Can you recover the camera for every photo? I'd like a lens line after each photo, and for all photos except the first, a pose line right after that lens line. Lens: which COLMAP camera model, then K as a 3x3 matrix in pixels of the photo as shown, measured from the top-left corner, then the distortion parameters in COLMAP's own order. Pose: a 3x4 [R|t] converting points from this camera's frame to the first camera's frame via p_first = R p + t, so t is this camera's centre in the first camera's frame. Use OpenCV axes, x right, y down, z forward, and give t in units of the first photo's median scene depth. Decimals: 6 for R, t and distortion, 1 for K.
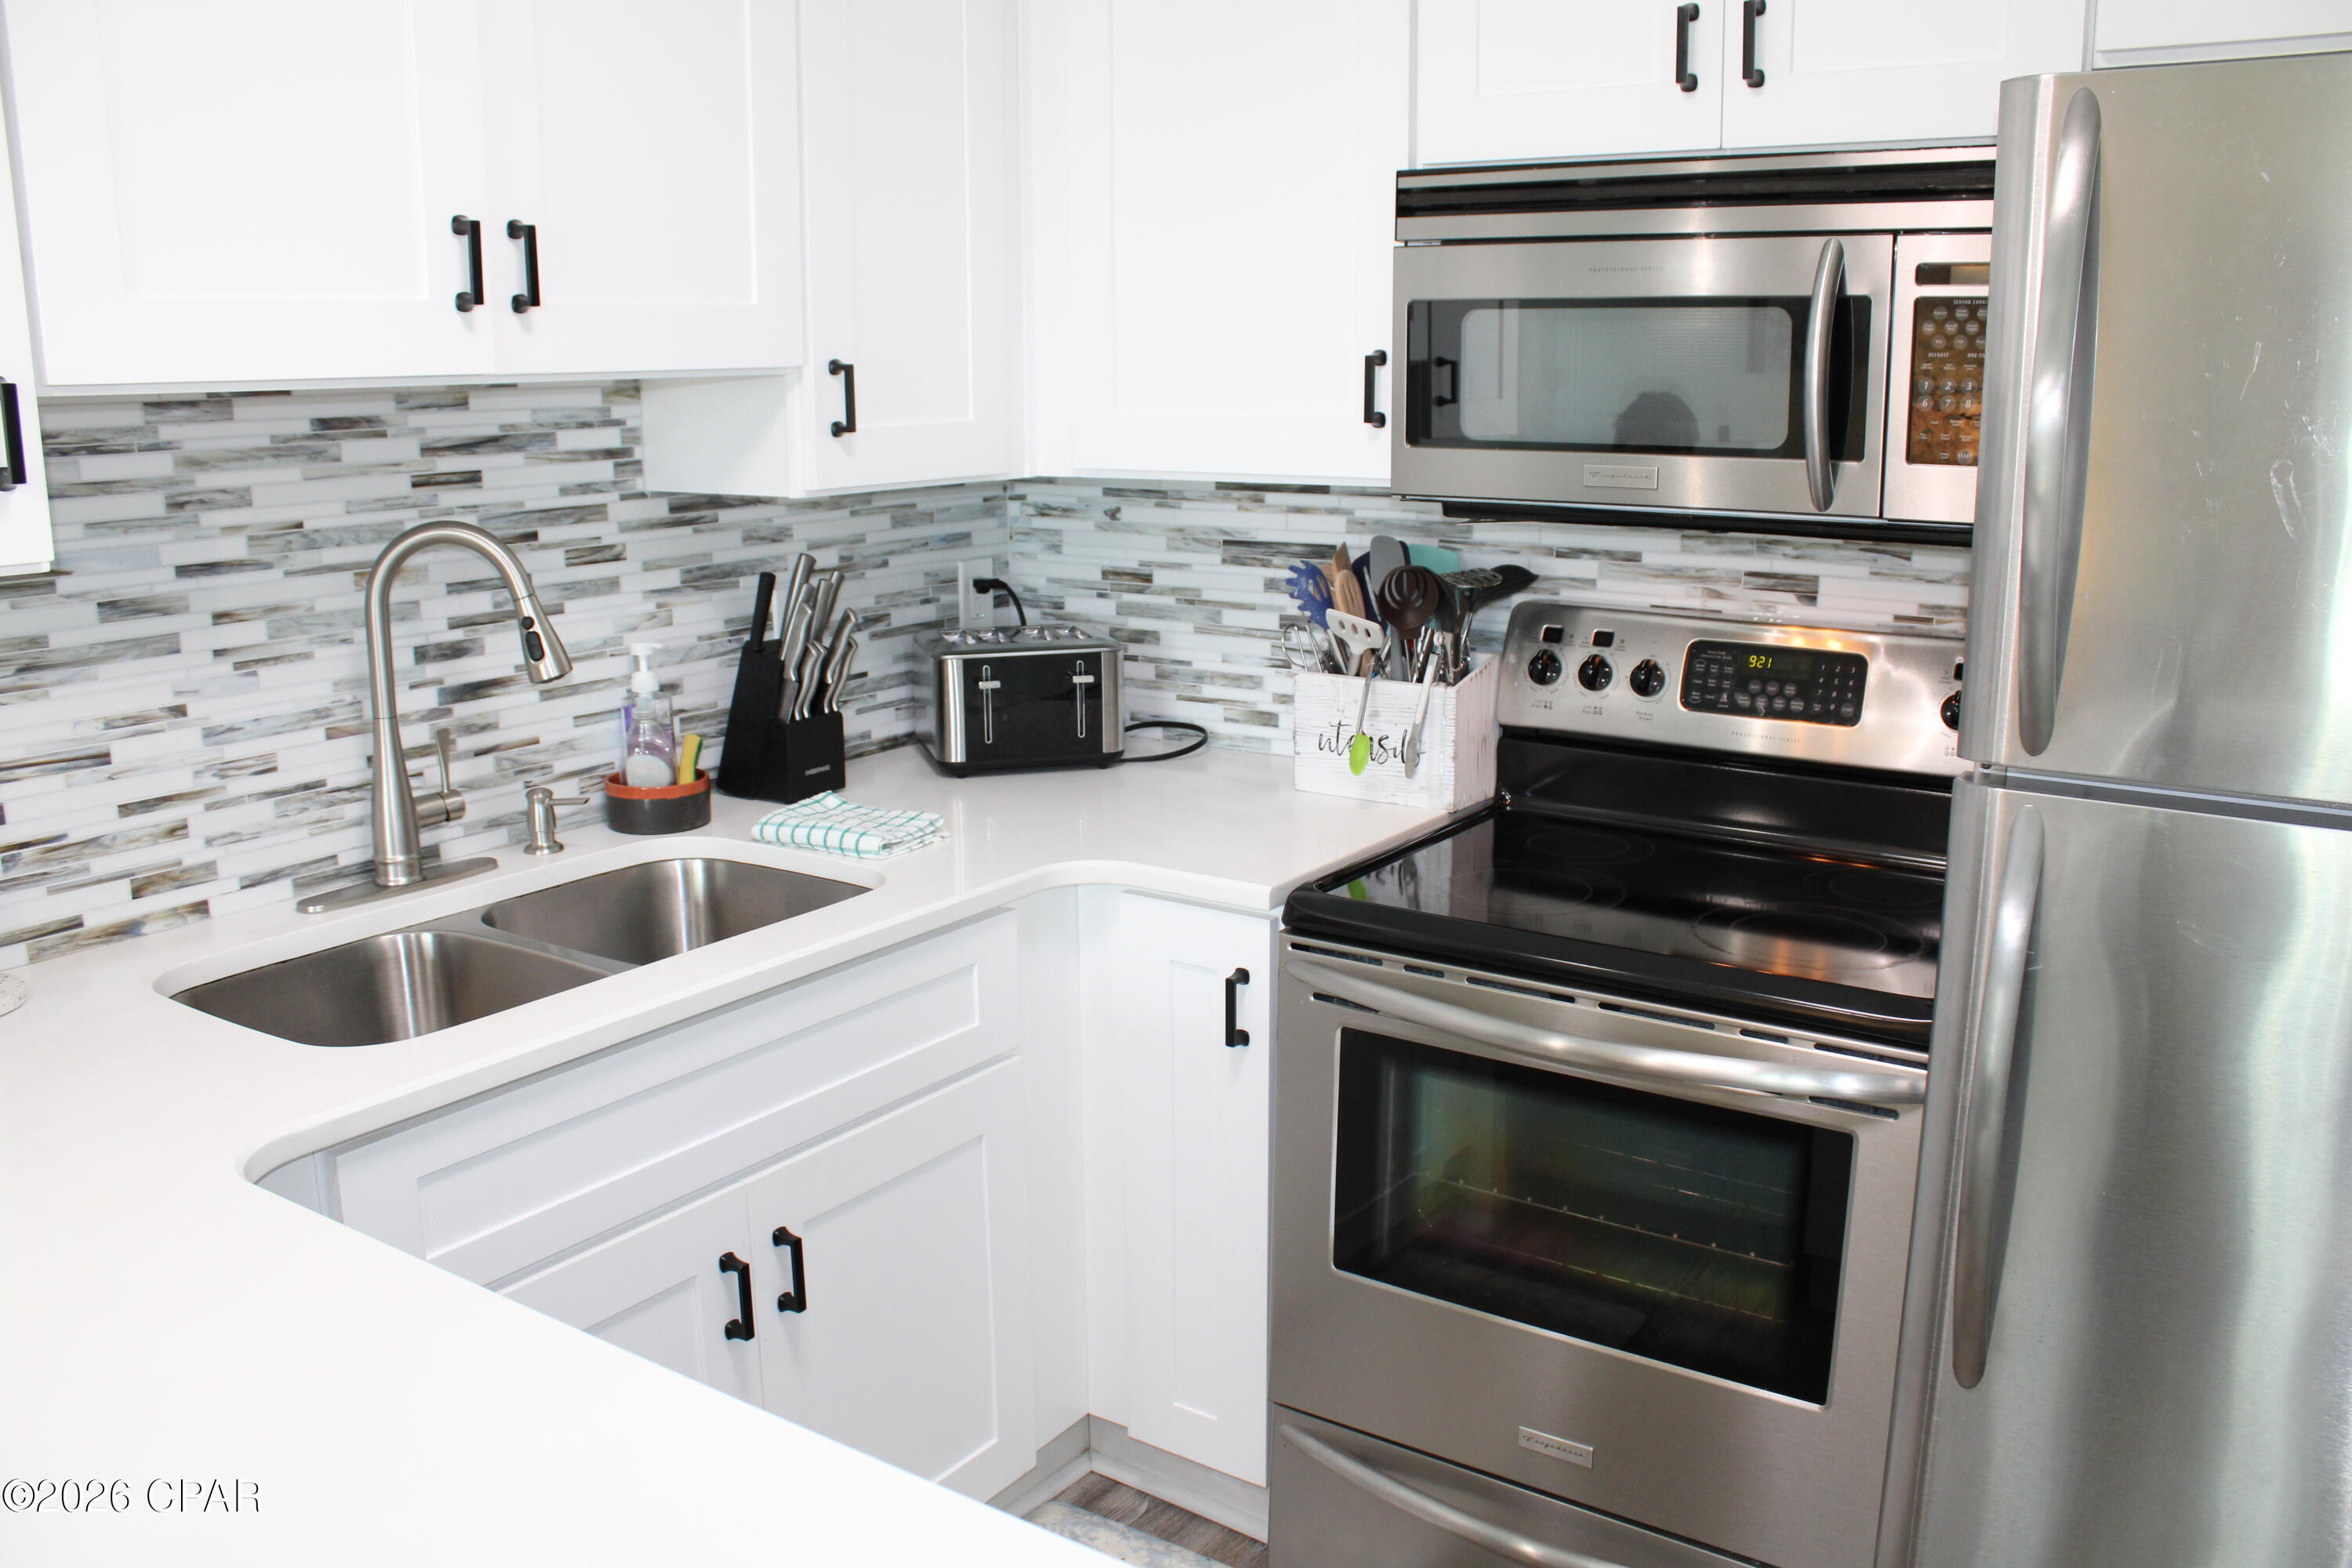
lens RADIAL K [[1947.3, 0, 1176.0], [0, 1947.3, 784.0], [0, 0, 1]] dist [-0.166727, 0.159090]
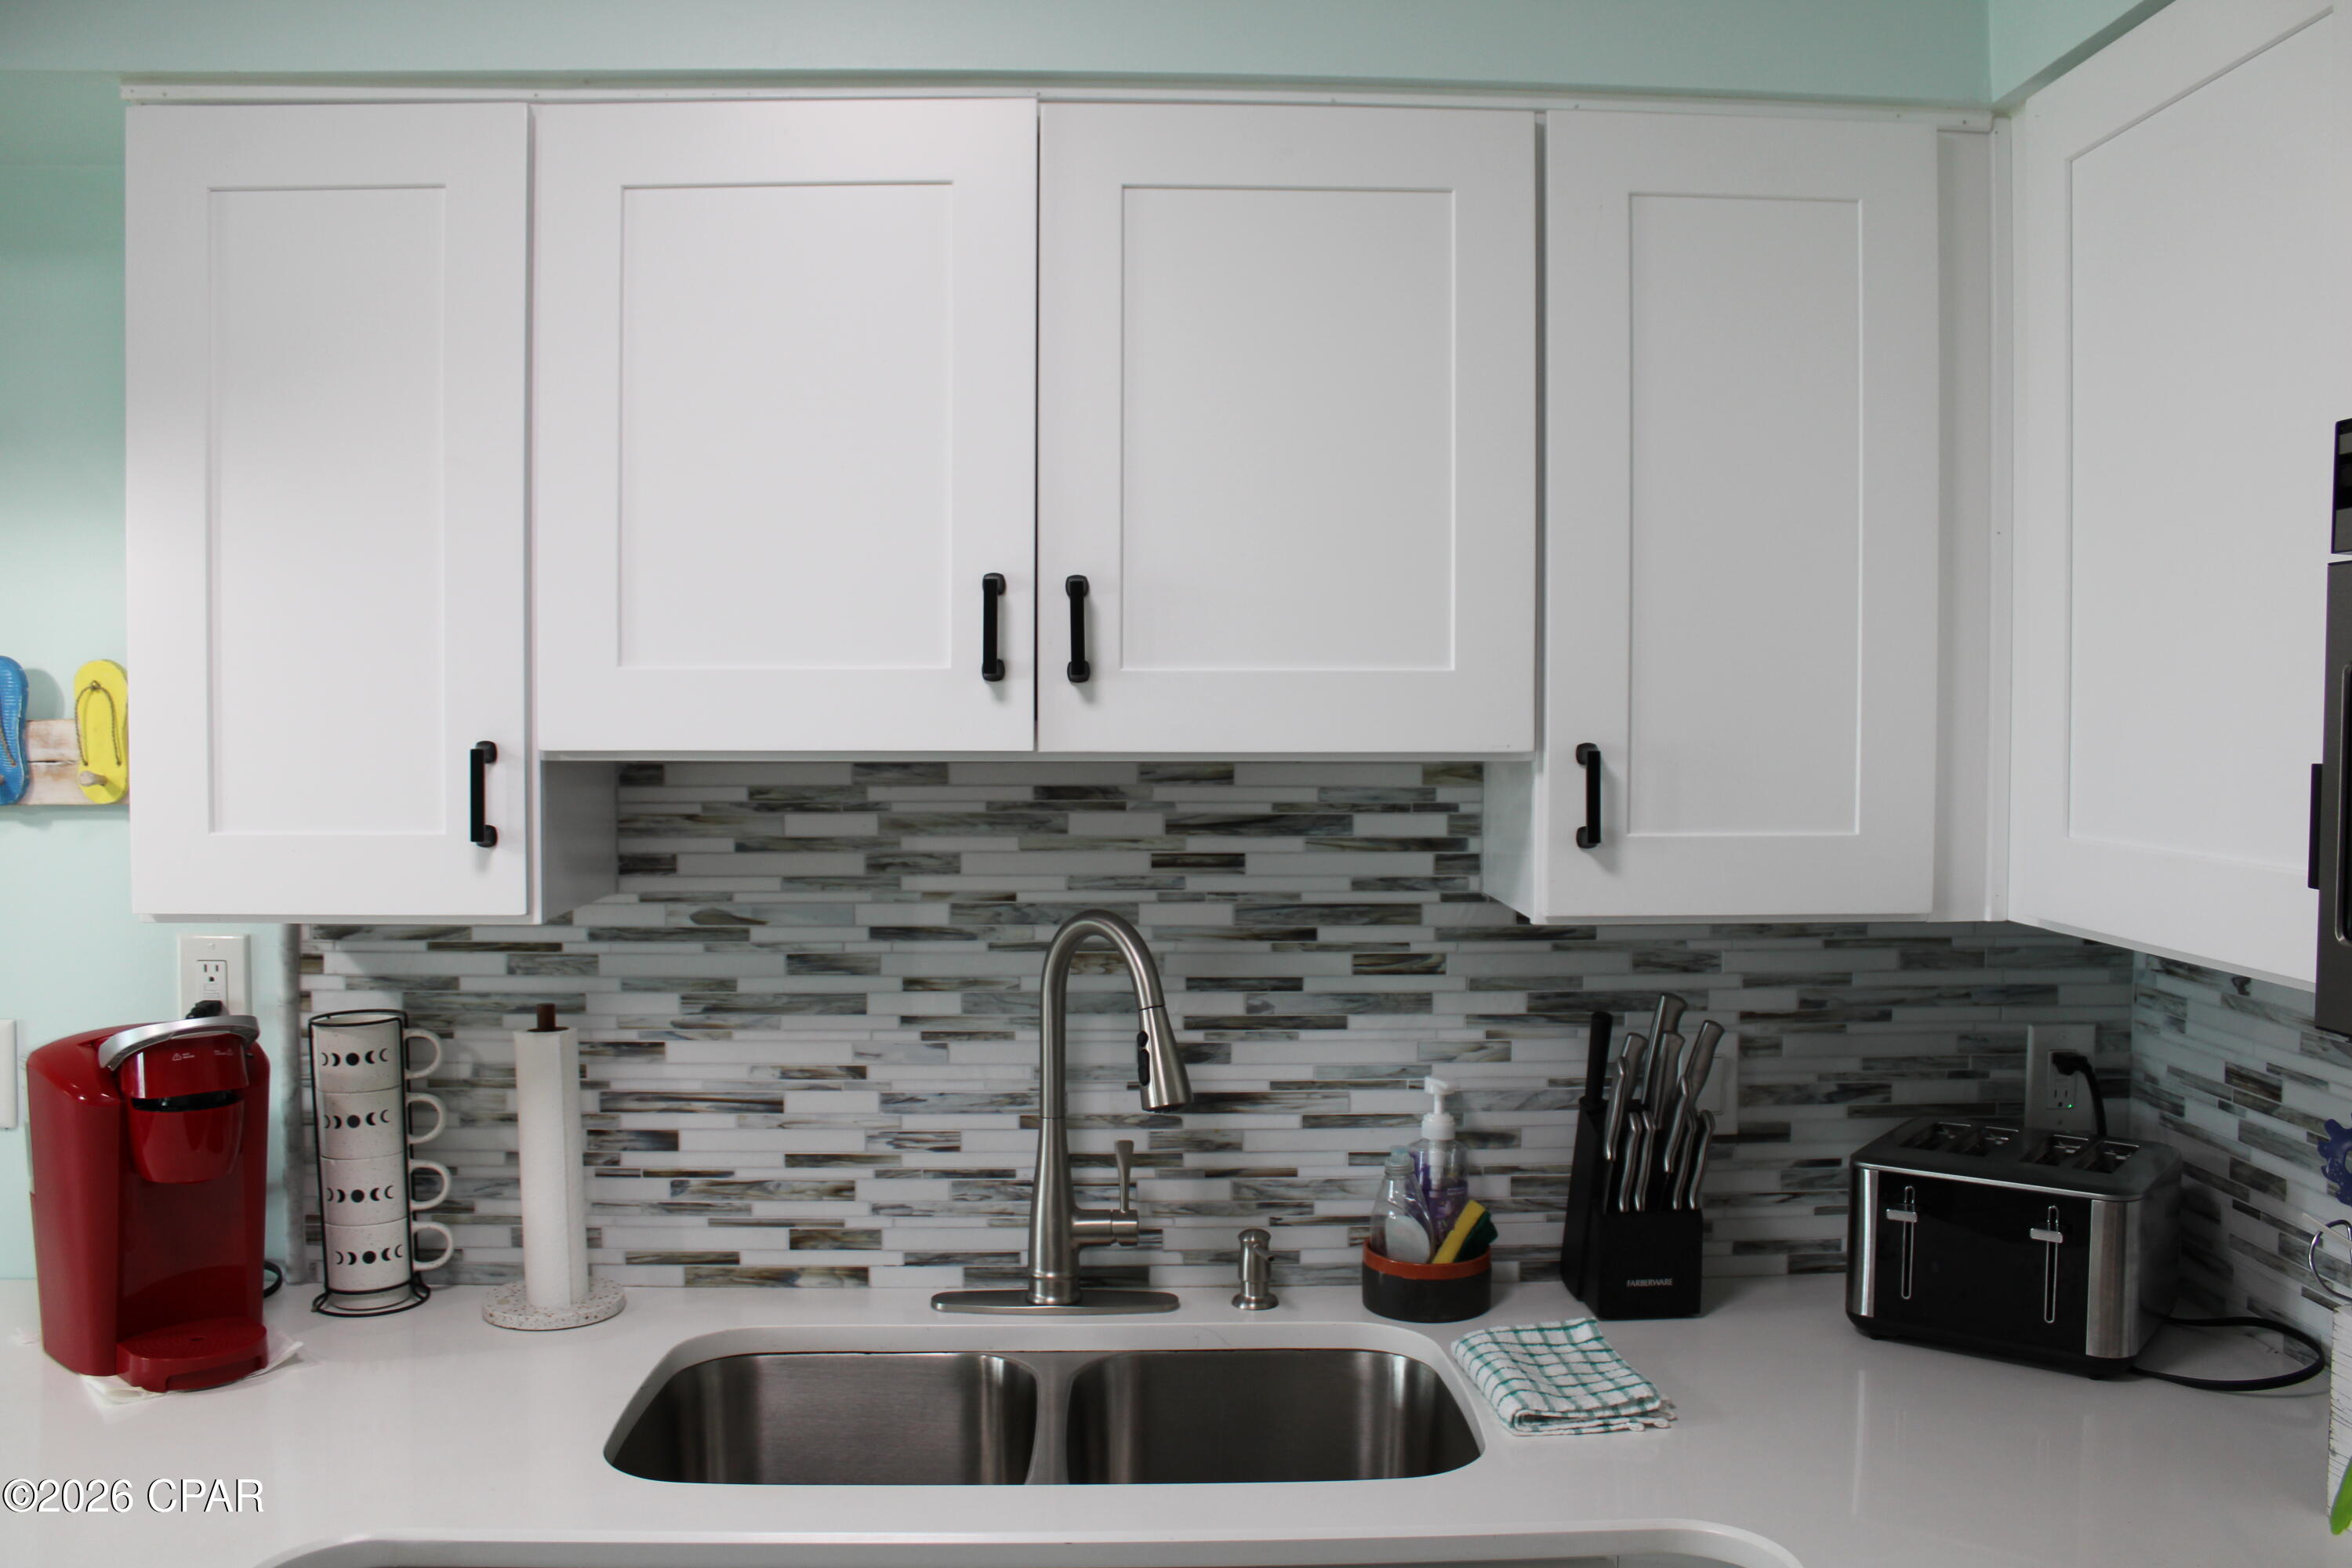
lens RADIAL K [[1947.3, 0, 1176.0], [0, 1947.3, 784.0], [0, 0, 1]] dist [-0.166727, 0.159090]
pose [[0.598321, 0.039412, -0.800287, 0.345013], [-0.178266, 0.980304, -0.085001, -0.120661], [0.781174, 0.193521, 0.593562, 0.463239]]
